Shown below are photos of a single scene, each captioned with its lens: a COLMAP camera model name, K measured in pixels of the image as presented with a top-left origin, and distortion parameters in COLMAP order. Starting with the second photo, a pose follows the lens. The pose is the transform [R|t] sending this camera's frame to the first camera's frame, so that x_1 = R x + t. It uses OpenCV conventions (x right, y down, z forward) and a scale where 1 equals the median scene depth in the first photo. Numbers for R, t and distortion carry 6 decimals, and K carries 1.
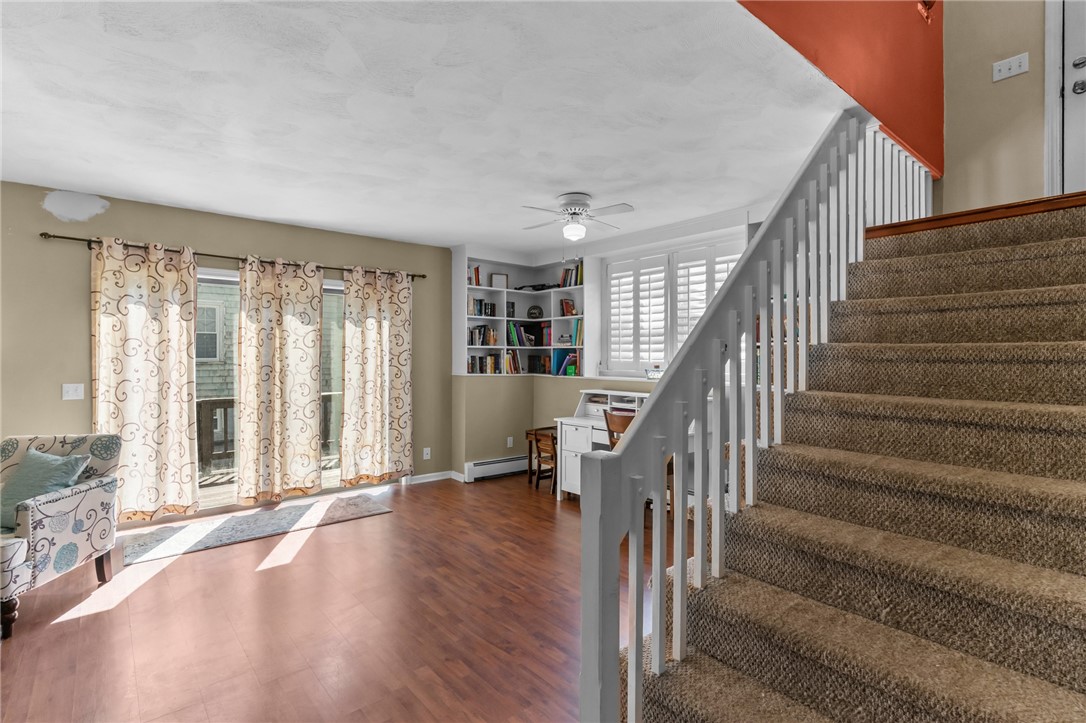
lens RADIAL K [[520.7, 0, 532.3], [0, 520.7, 355.5], [0, 0, 1]] dist [0.003098, 0.001785]
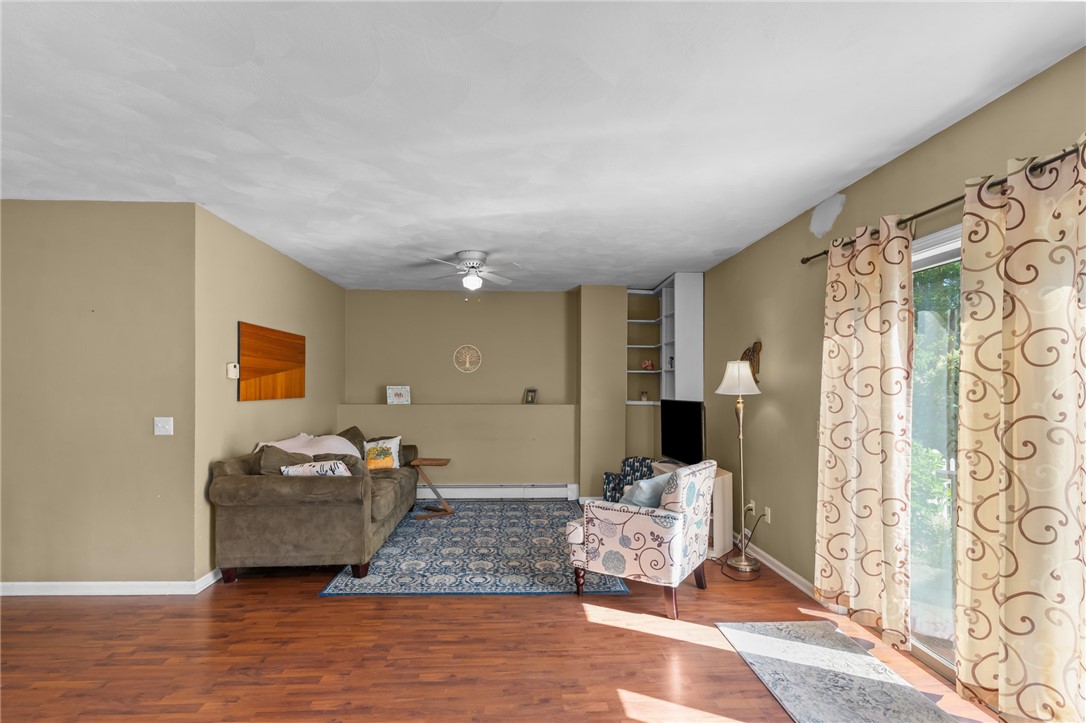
lens RADIAL K [[520.7, 0, 546.7], [0, 520.7, 387.1], [0, 0, 1]] dist [0.003098, 0.001785]
pose [[-0.586346, 0.000267, -0.810060, 0.091687], [-0.001984, 0.999996, 0.001766, -0.002992], [0.810058, 0.002643, -0.586344, 1.063940]]
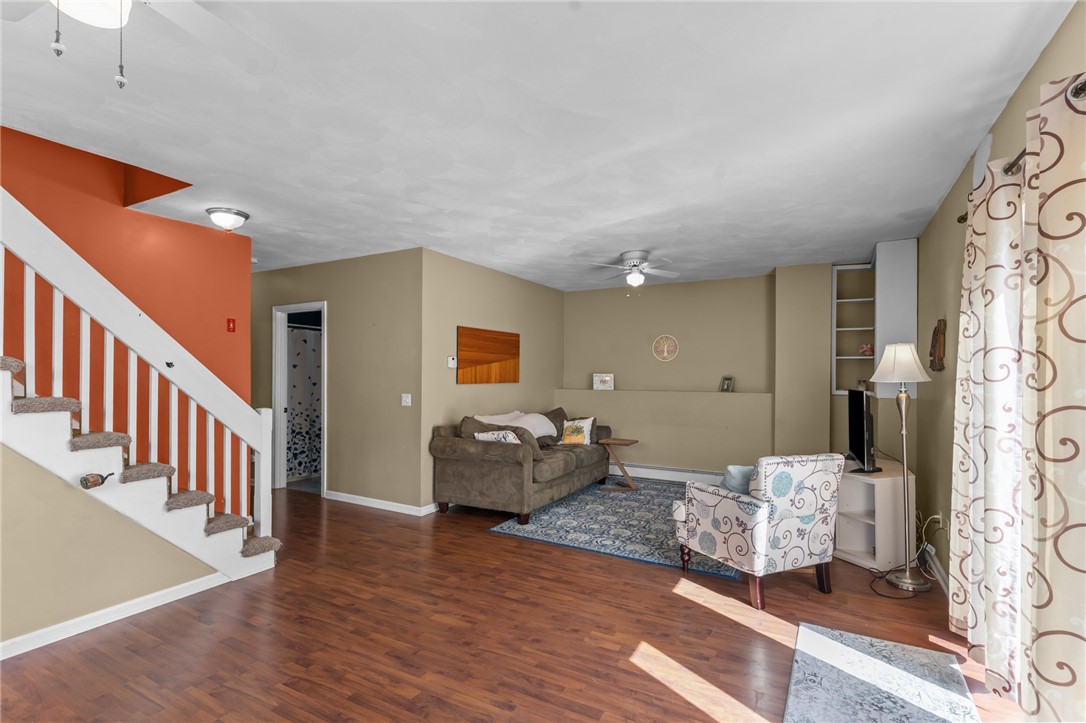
lens RADIAL K [[520.7, 0, 543.7], [0, 520.7, 372.7], [0, 0, 1]] dist [0.003098, 0.001785]
pose [[-0.927558, -0.004619, -0.373650, -0.064757], [-0.003205, 0.999985, -0.004405, 0.002047], [0.373665, -0.002888, -0.927559, 1.345376]]
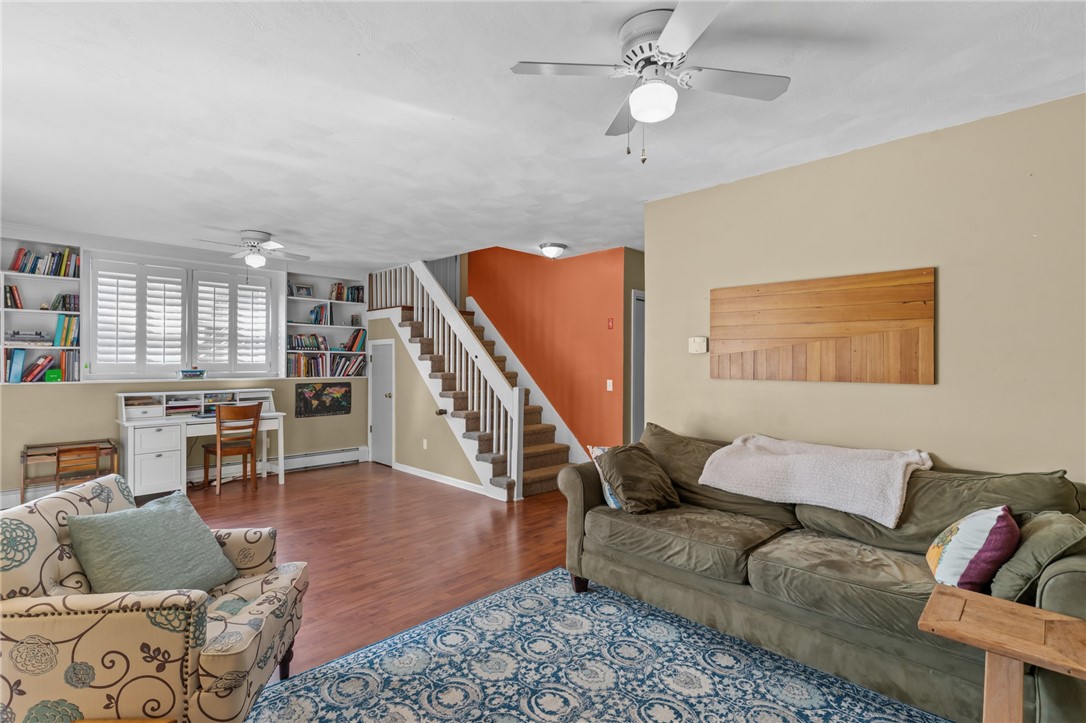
lens RADIAL K [[520.7, 0, 541.5], [0, 520.7, 360.9], [0, 0, 1]] dist [0.003098, 0.001785]
pose [[-0.099378, 0.000798, 0.995049, -1.181619], [-0.008817, 0.999960, -0.001683, 0.001106], [-0.995011, -0.008941, -0.099367, 0.408479]]
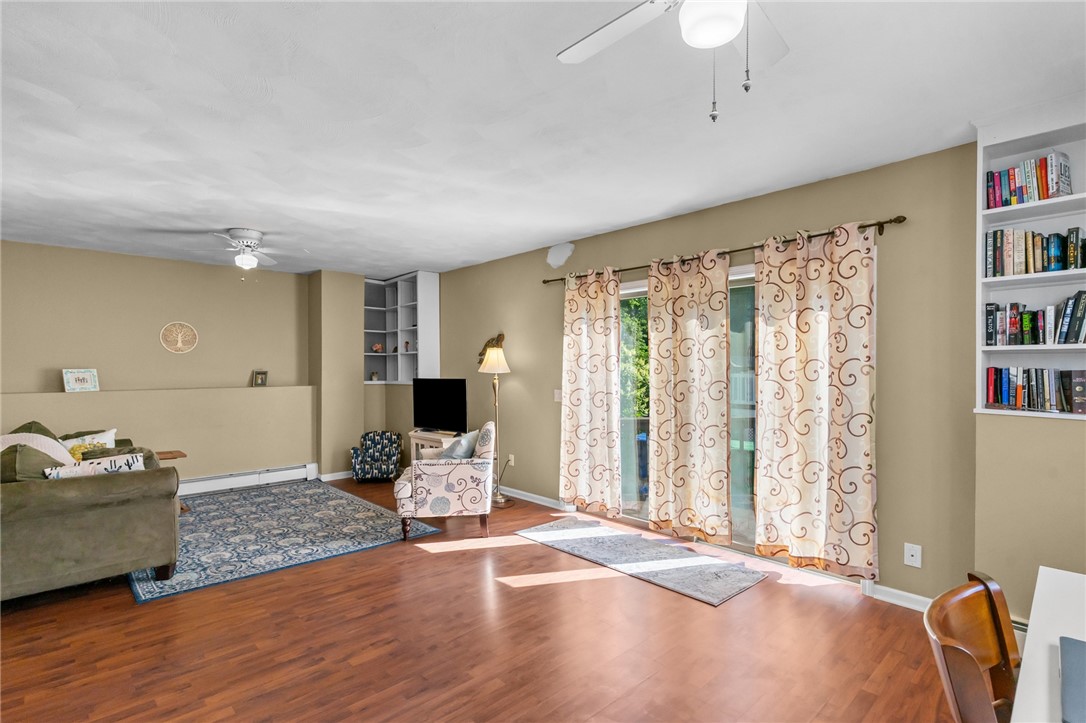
lens RADIAL K [[520.7, 0, 540.0], [0, 520.7, 364.7], [0, 0, 1]] dist [0.003098, 0.001785]
pose [[0.065058, -0.003652, -0.997875, 0.408047], [0.003877, 0.999987, -0.003407, -0.003950], [0.997874, -0.003647, 0.065071, 0.811419]]
